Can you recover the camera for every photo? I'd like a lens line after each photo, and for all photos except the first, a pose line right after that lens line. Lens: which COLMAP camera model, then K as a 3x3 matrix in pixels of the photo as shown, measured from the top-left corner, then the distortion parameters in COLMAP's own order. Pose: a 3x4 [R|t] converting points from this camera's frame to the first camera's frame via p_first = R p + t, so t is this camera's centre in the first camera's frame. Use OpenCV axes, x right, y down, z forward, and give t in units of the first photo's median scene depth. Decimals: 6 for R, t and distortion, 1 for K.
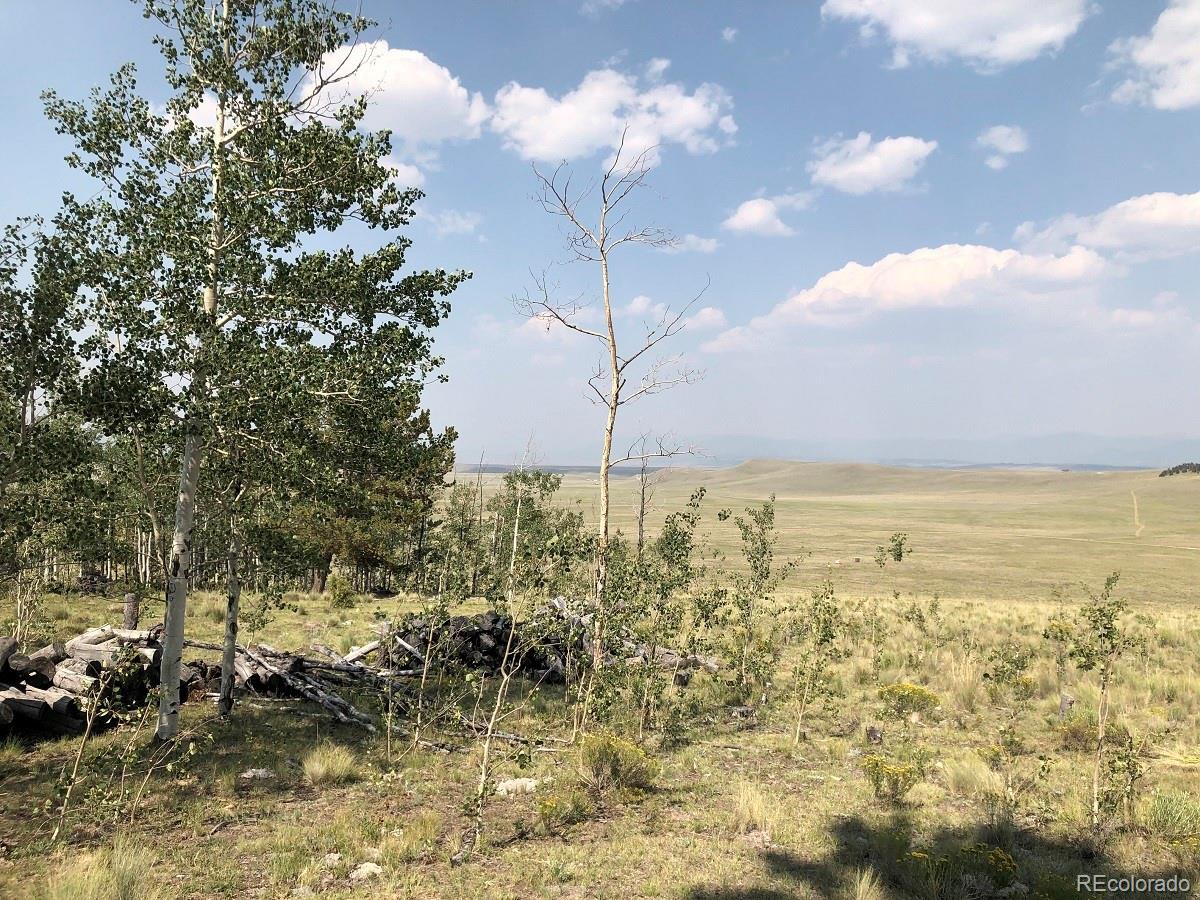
lens RADIAL K [[959.6, 0, 600.8], [0, 959.6, 426.6], [0, 0, 1]] dist [0.025543, -0.024250]
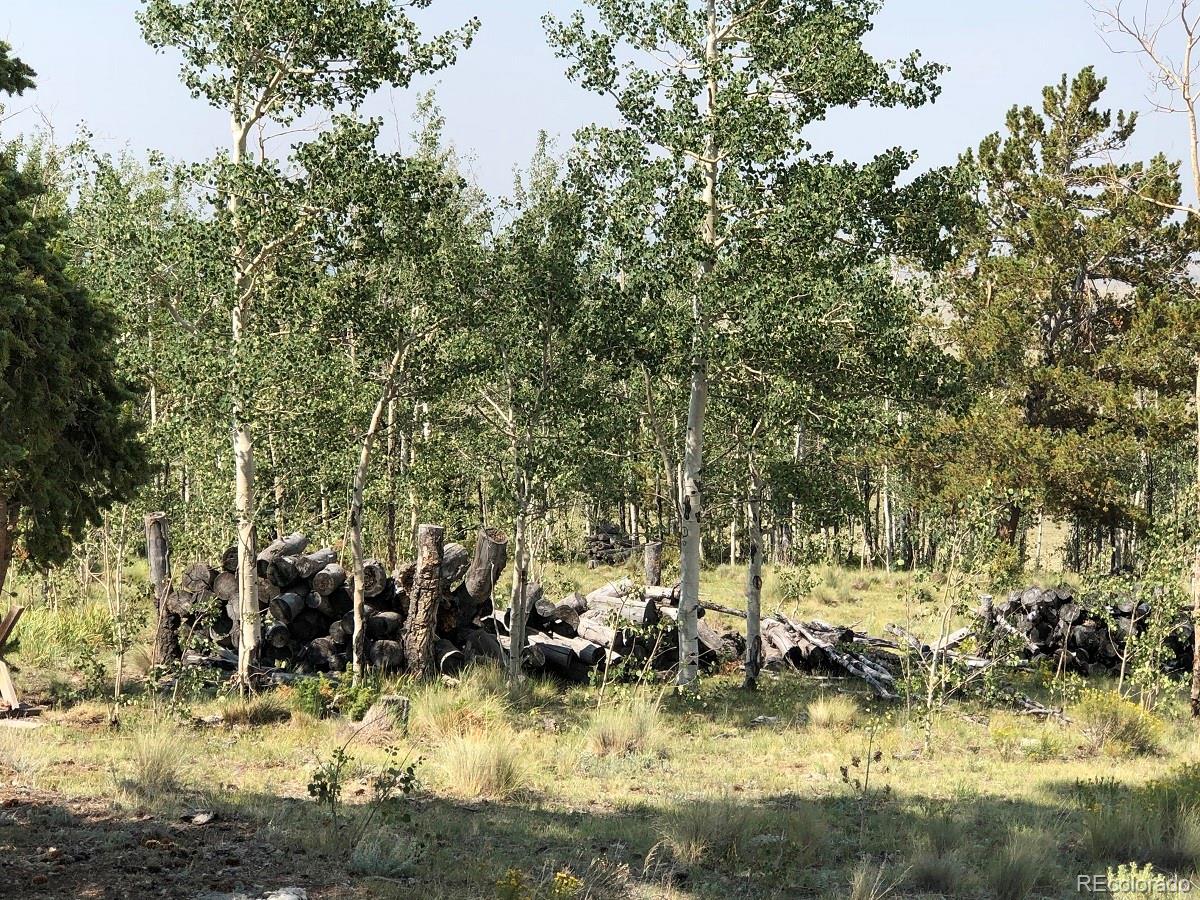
lens RADIAL K [[2456.5, 0, 600.0], [0, 2456.5, 450.0], [0, 0, 1]] dist [0.018636, 0.252674]
pose [[0.885713, -0.002442, -0.464228, 0.087522], [0.053732, 0.993805, 0.097289, -0.022021], [0.461114, -0.111114, 0.880357, -0.167423]]
